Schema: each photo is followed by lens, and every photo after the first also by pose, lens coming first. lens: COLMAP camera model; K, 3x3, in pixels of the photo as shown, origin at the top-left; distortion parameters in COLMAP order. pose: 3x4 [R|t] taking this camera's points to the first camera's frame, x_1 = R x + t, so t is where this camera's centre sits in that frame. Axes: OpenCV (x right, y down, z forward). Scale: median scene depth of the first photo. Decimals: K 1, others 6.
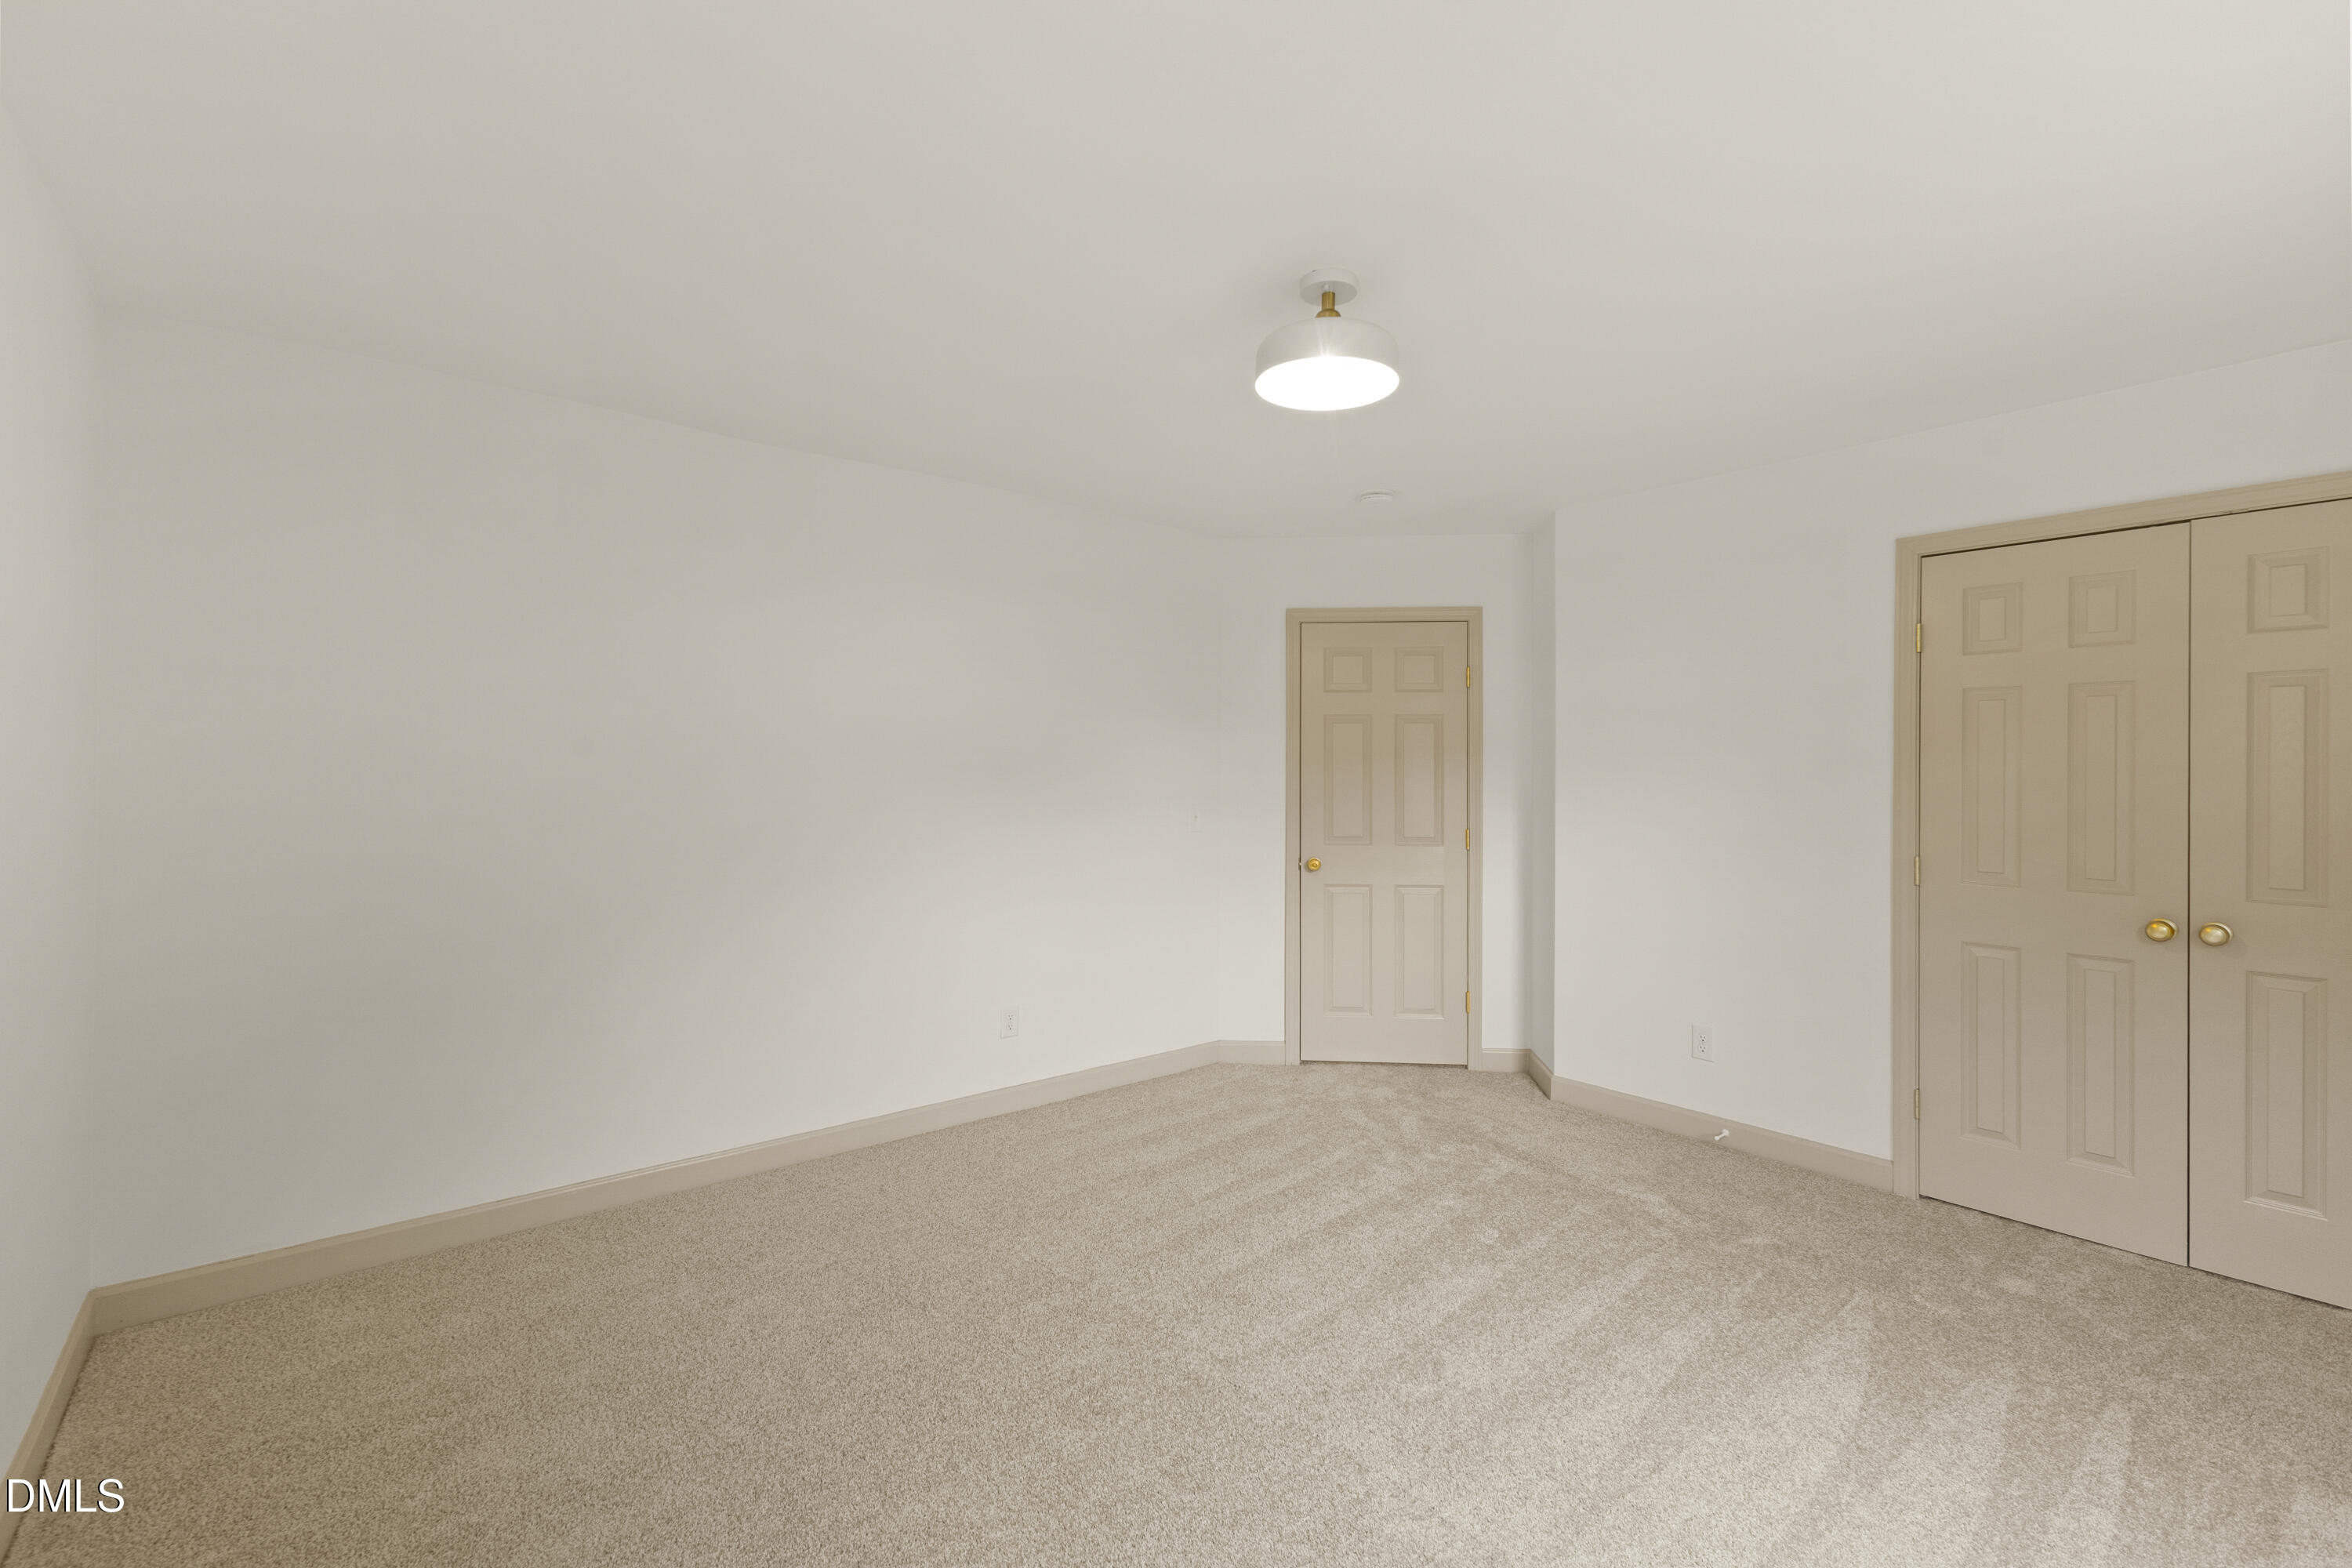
lens RADIAL K [[1003.3, 0, 1180.4], [0, 1003.3, 778.6], [0, 0, 1]] dist [0.009002, -0.000103]
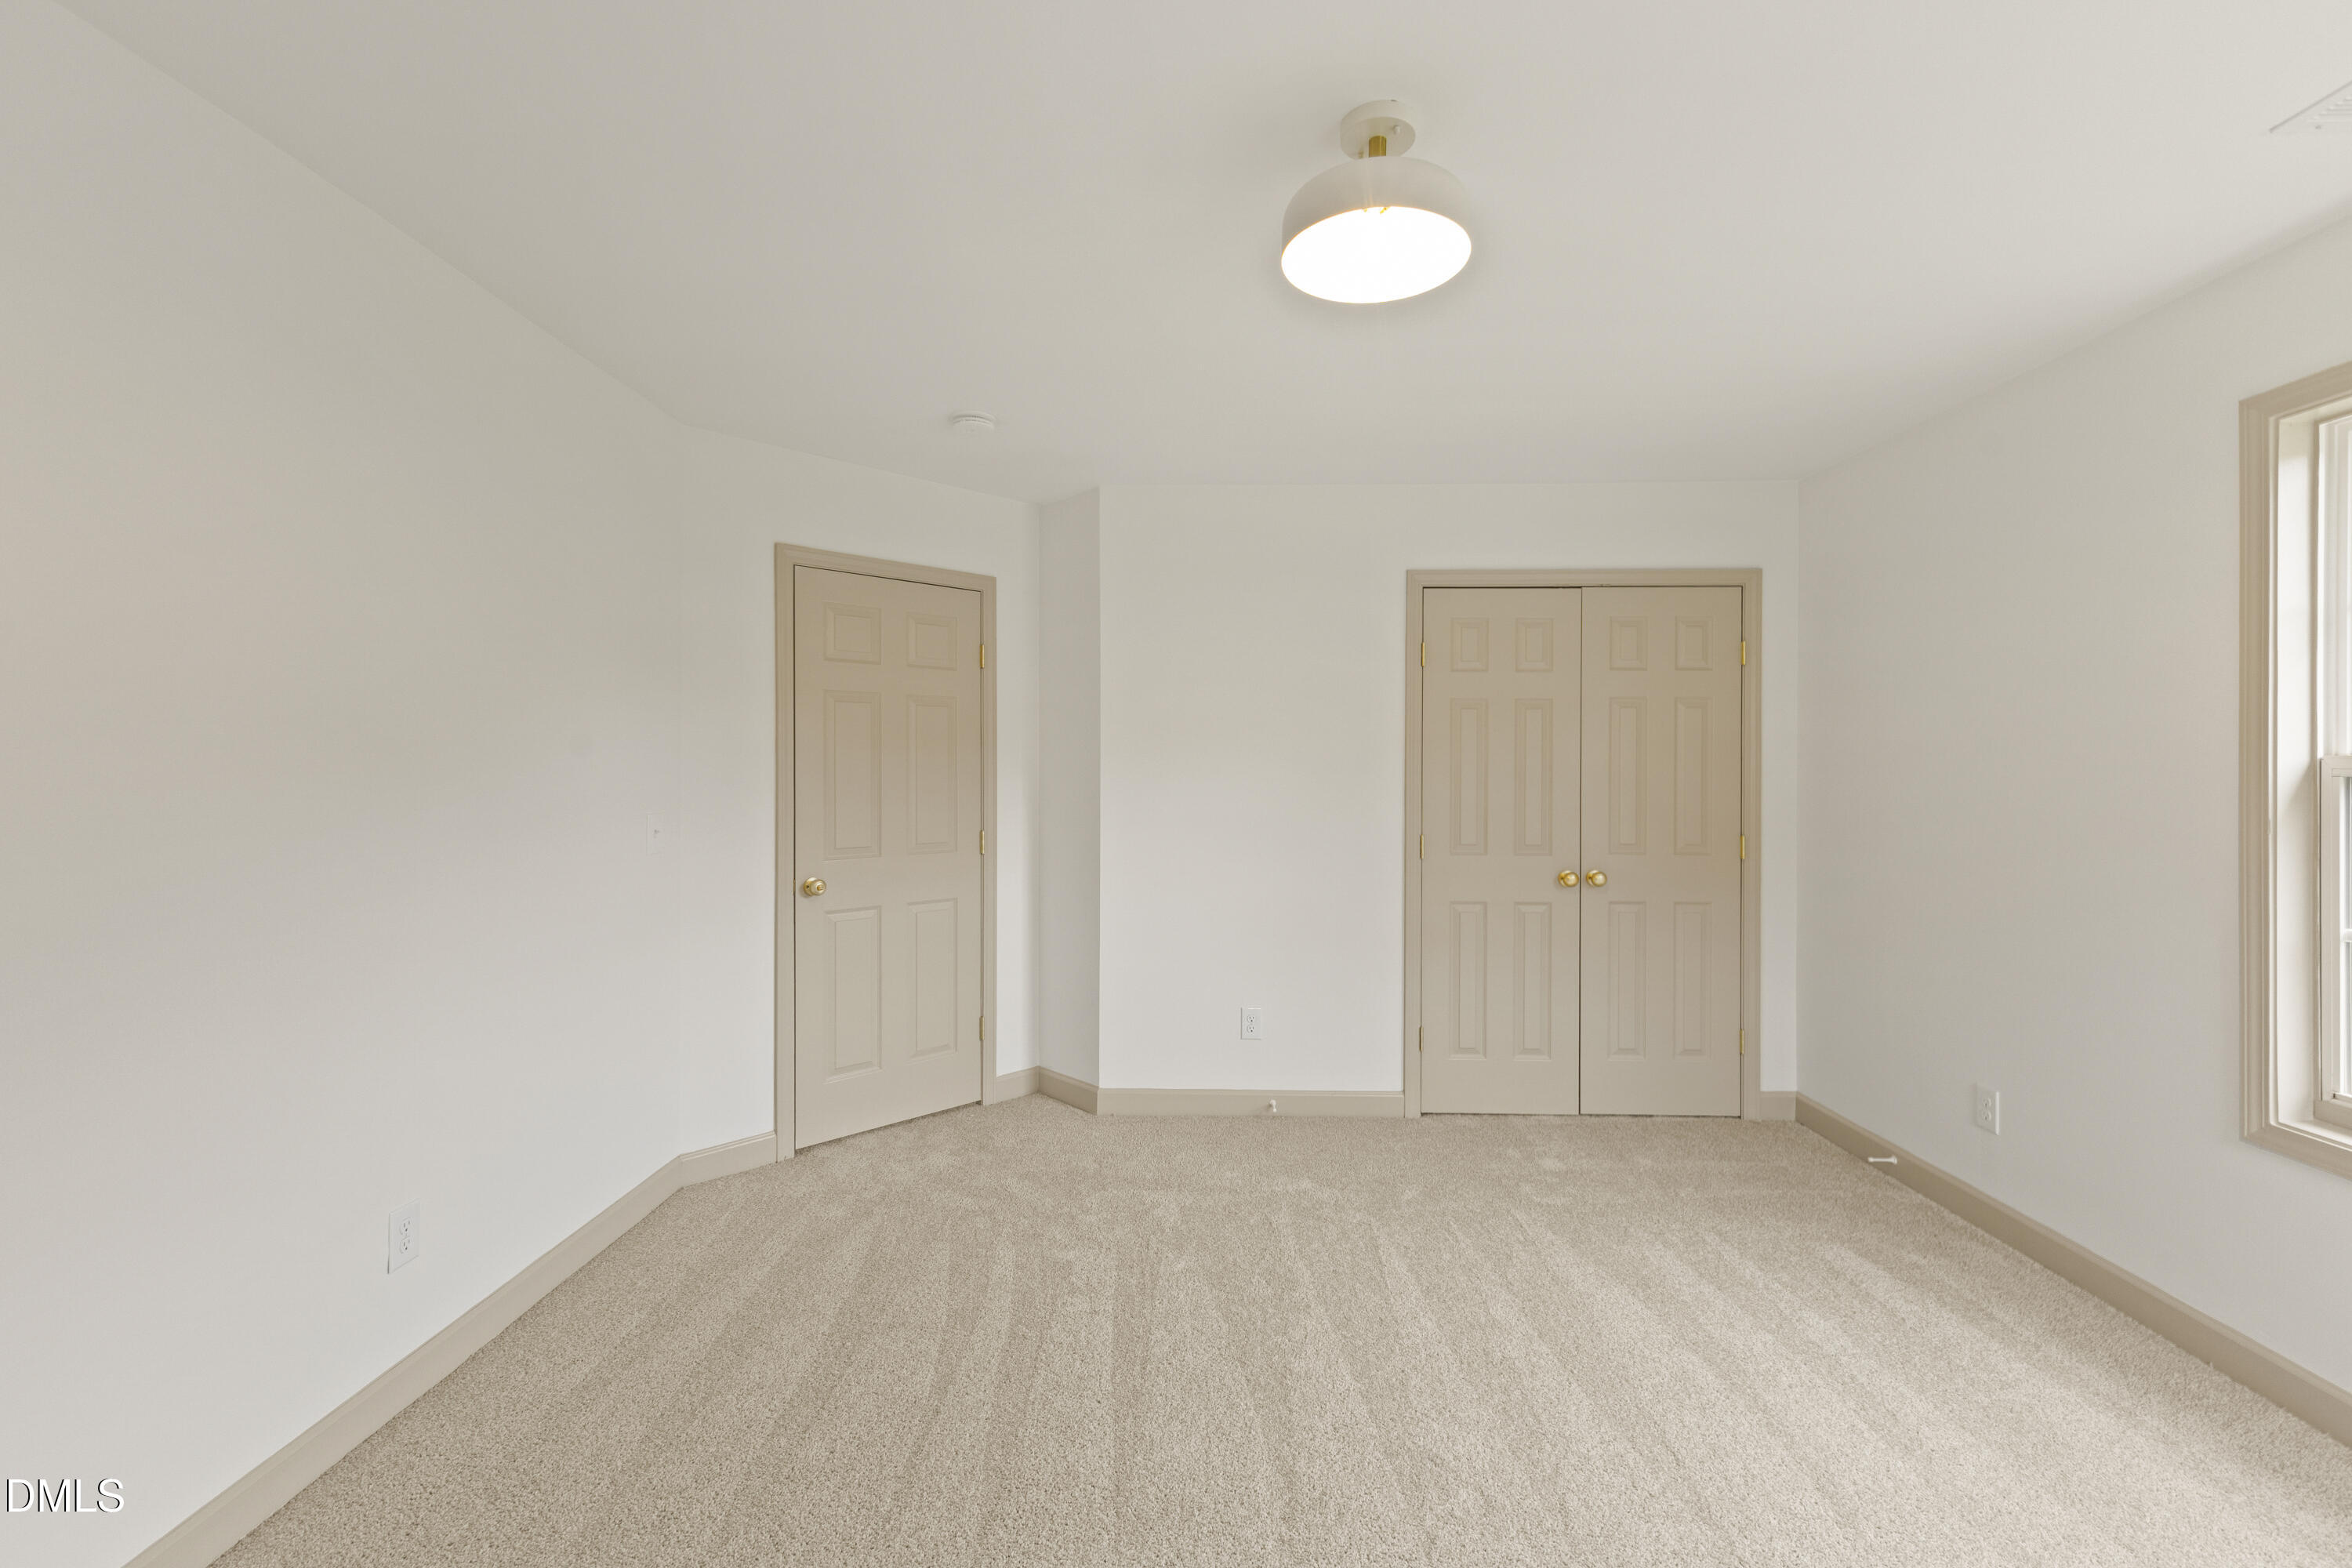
lens RADIAL K [[1003.3, 0, 1180.4], [0, 1003.3, 778.6], [0, 0, 1]] dist [0.009002, -0.000103]
pose [[0.660992, -0.007537, 0.750355, -0.353859], [0.004394, 0.999971, 0.006174, 0.000735], [-0.750380, -0.000784, 0.661006, 0.407831]]
